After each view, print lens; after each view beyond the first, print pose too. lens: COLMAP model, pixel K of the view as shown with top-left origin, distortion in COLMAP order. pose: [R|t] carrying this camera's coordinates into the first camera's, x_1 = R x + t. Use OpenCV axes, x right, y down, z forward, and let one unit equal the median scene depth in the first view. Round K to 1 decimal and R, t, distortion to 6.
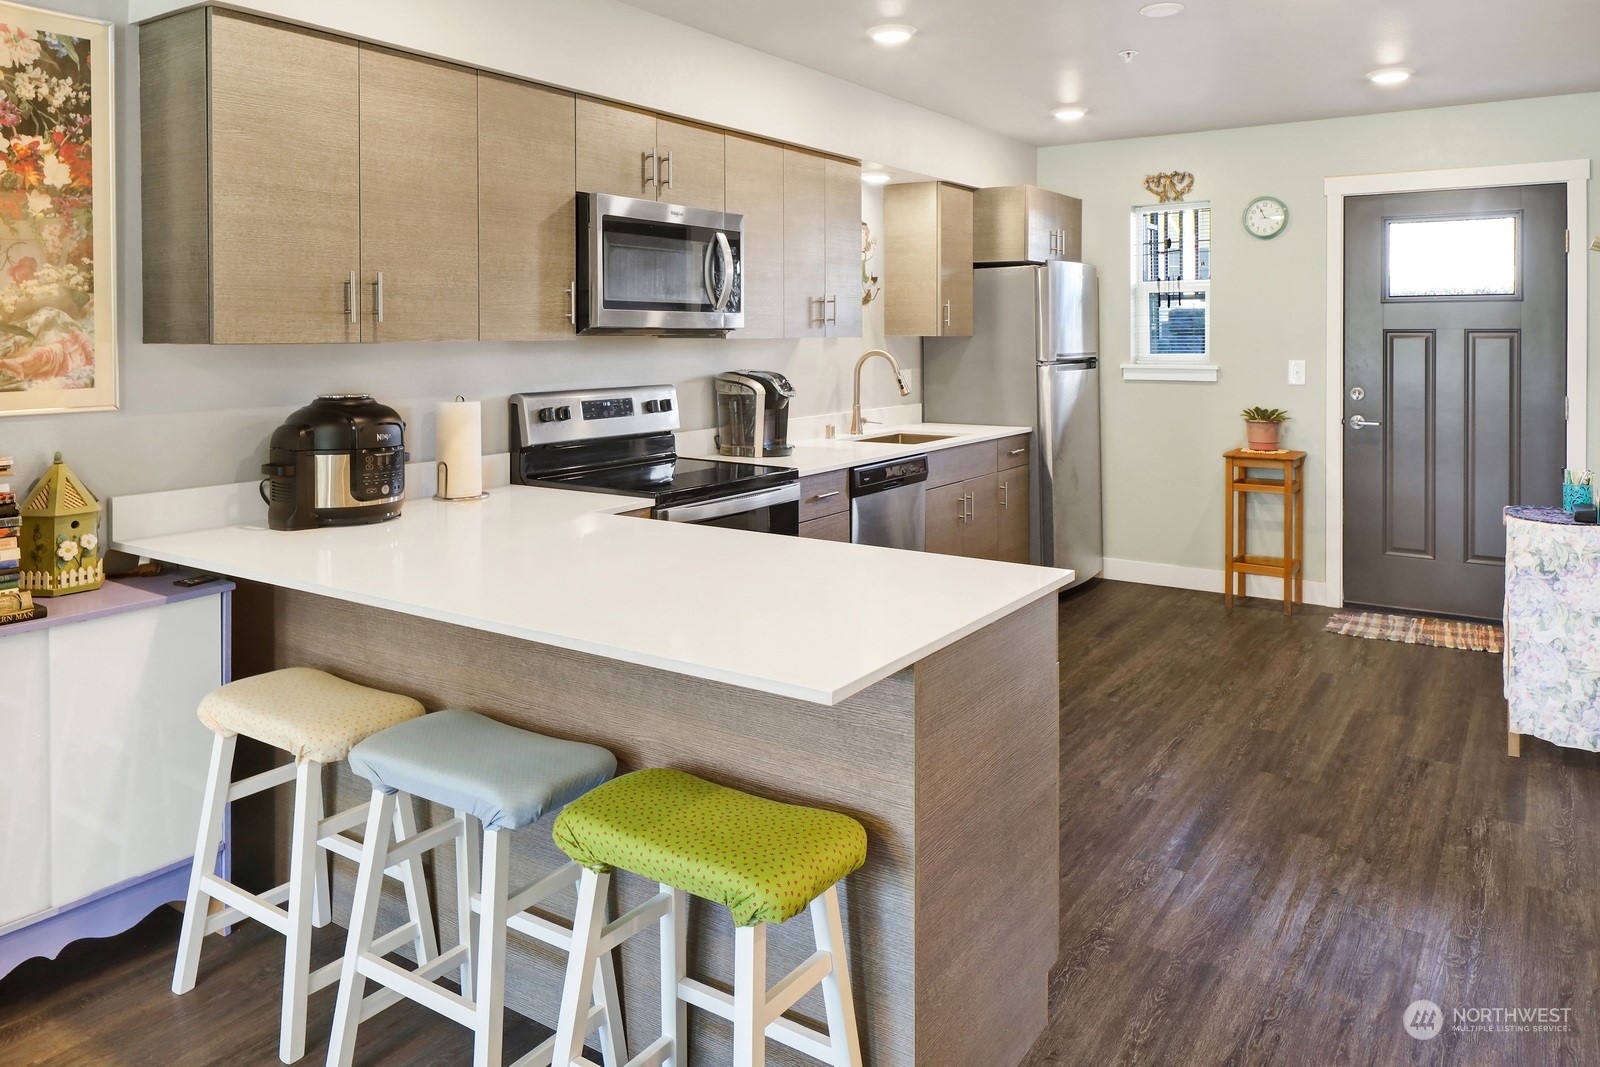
lens RADIAL K [[1124.1, 0, 782.8], [0, 1124.1, 345.6], [0, 0, 1]] dist [0.006647, -0.011075]
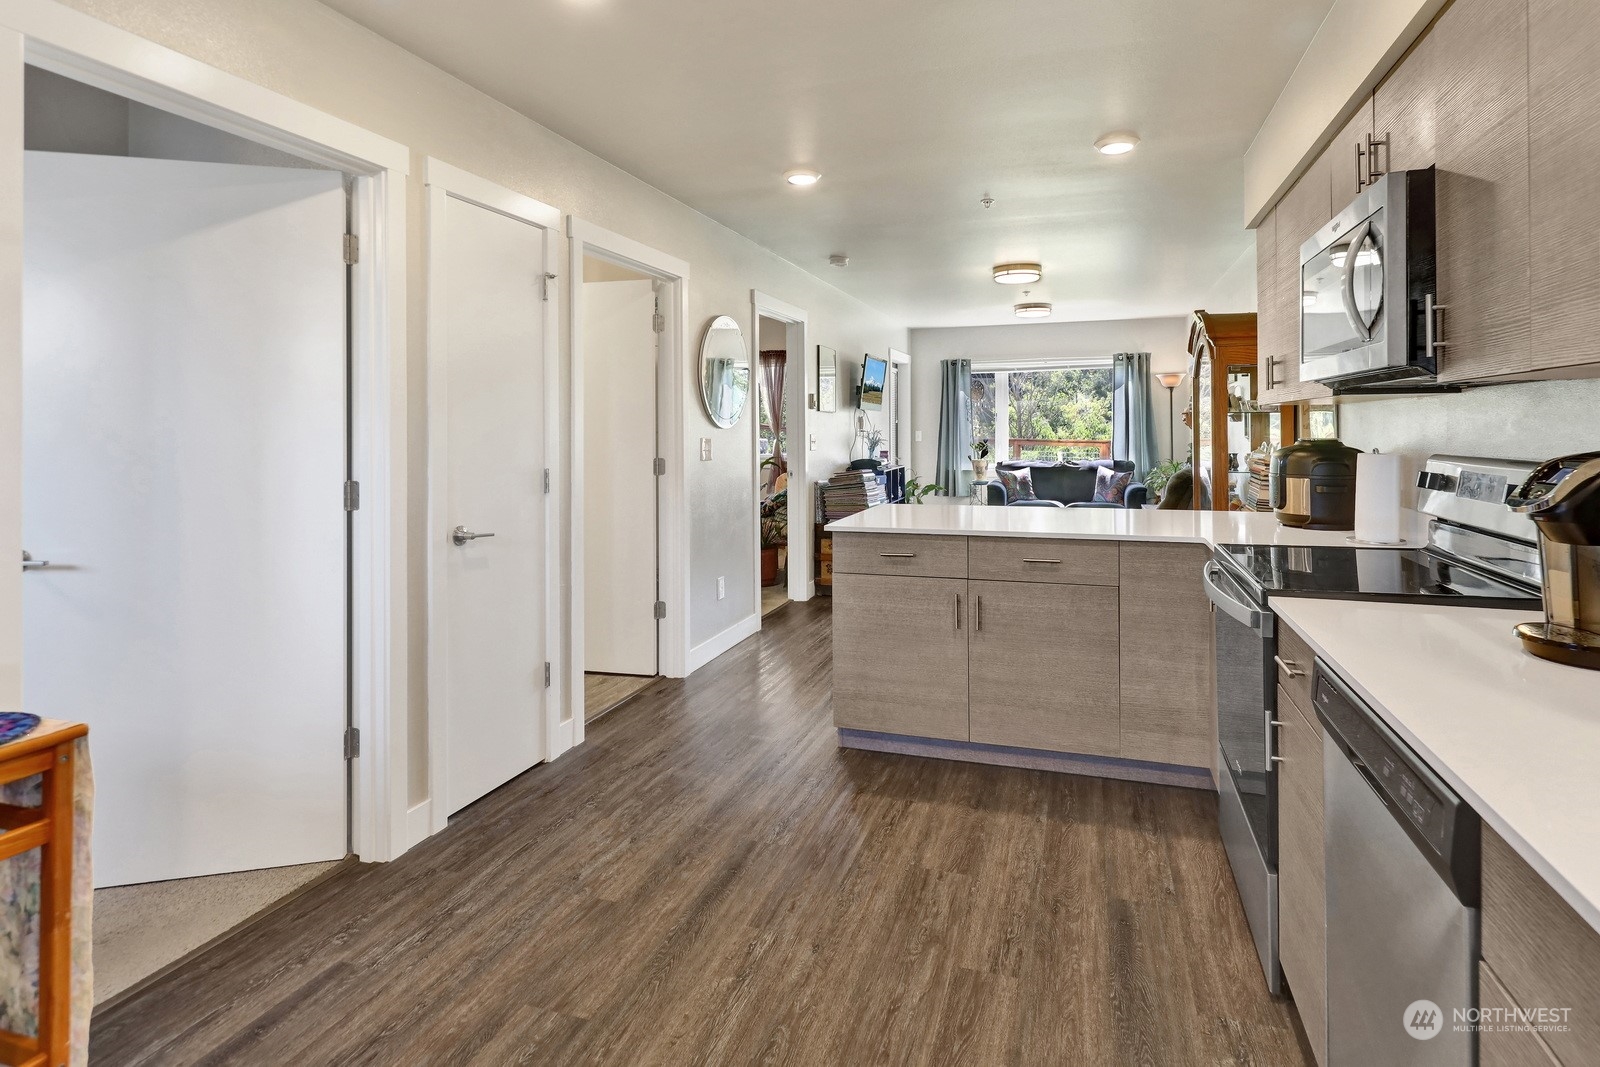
lens RADIAL K [[805.2, 0, 810.9], [0, 805.2, 420.7], [0, 0, 1]] dist [0.010619, -0.005112]
pose [[-0.963515, 0.008339, -0.267525, 0.308180], [0.008572, 0.999963, 0.000298, 0.009148], [0.267517, -0.002006, -0.963551, 1.105518]]
